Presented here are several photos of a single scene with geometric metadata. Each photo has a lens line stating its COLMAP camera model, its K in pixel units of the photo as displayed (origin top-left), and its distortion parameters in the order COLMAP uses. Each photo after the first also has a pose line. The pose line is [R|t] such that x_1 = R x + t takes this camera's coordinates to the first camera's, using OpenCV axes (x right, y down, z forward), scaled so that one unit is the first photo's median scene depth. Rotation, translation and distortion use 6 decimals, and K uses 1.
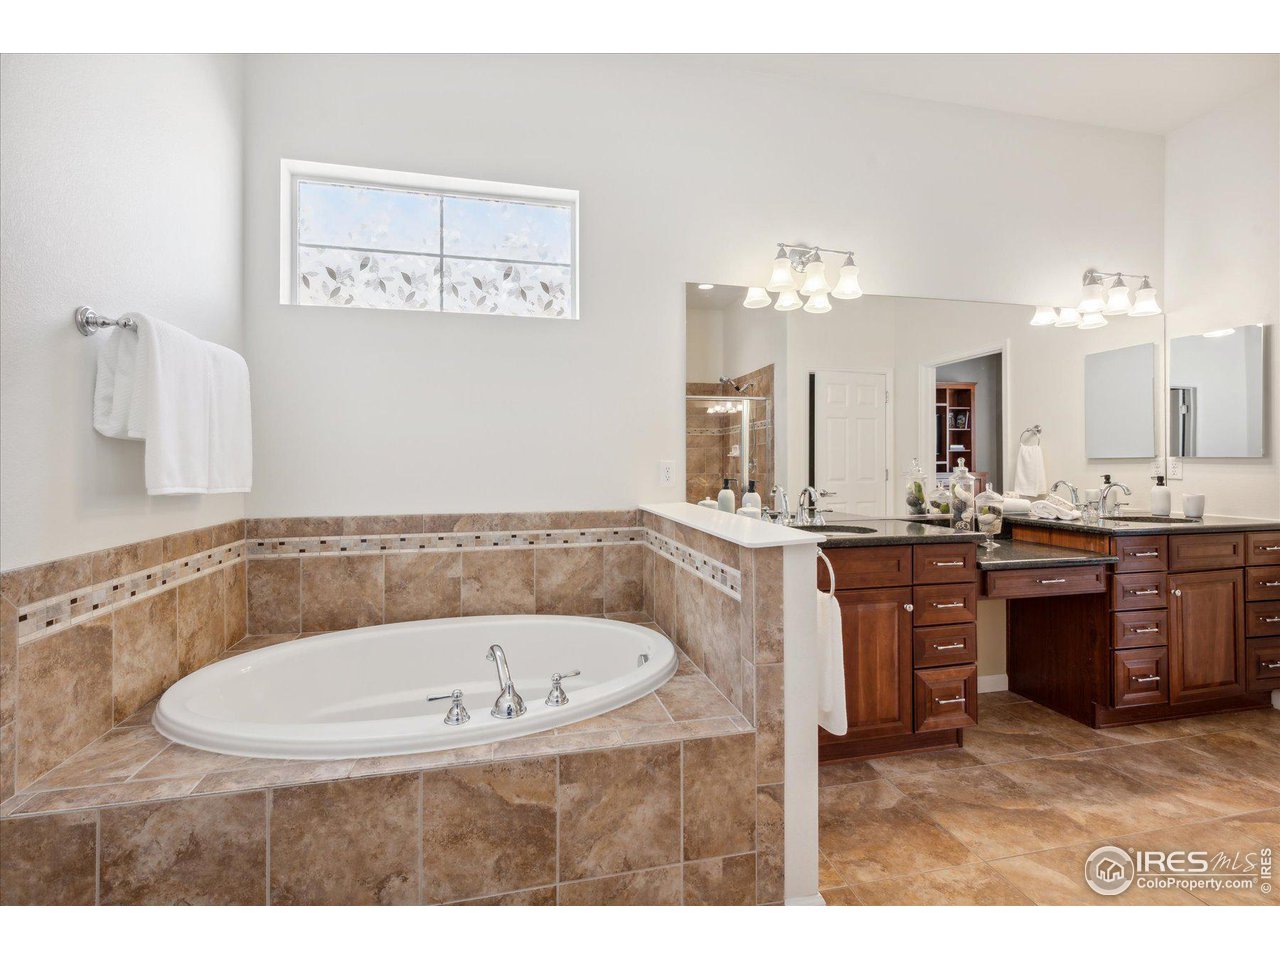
lens RADIAL K [[570.9, 0, 640.0], [0, 570.9, 480.0], [0, 0, 1]] dist [-0.003680, -0.000382]
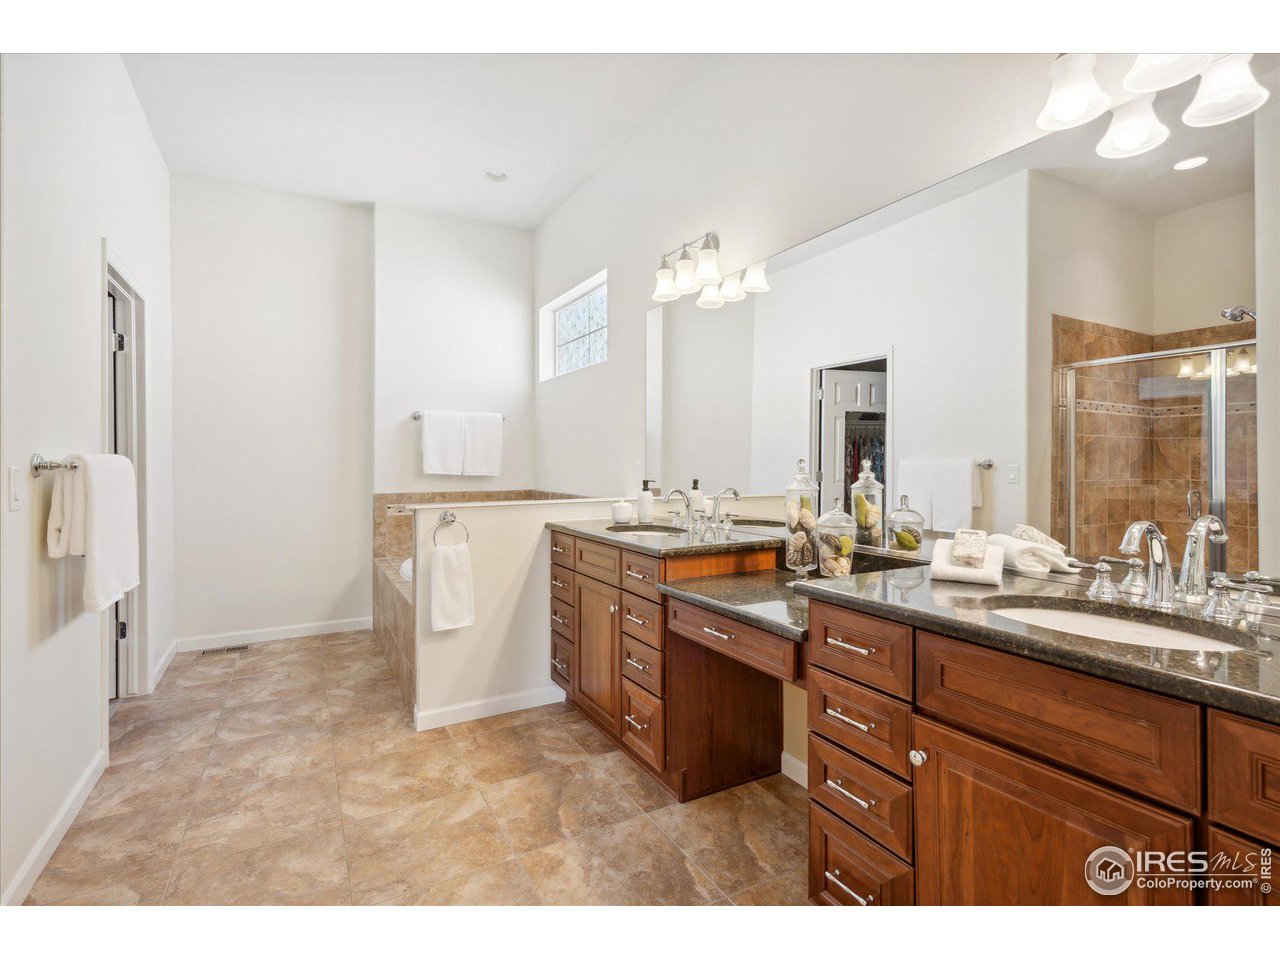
lens RADIAL K [[625.0, 0, 653.2], [0, 625.0, 472.7], [0, 0, 1]] dist [-0.000551, -0.000045]
pose [[0.289742, 0.019826, -0.956899, 1.637308], [-0.030492, 0.999469, 0.011475, -0.033081], [0.956619, 0.025853, 0.290193, 0.779252]]
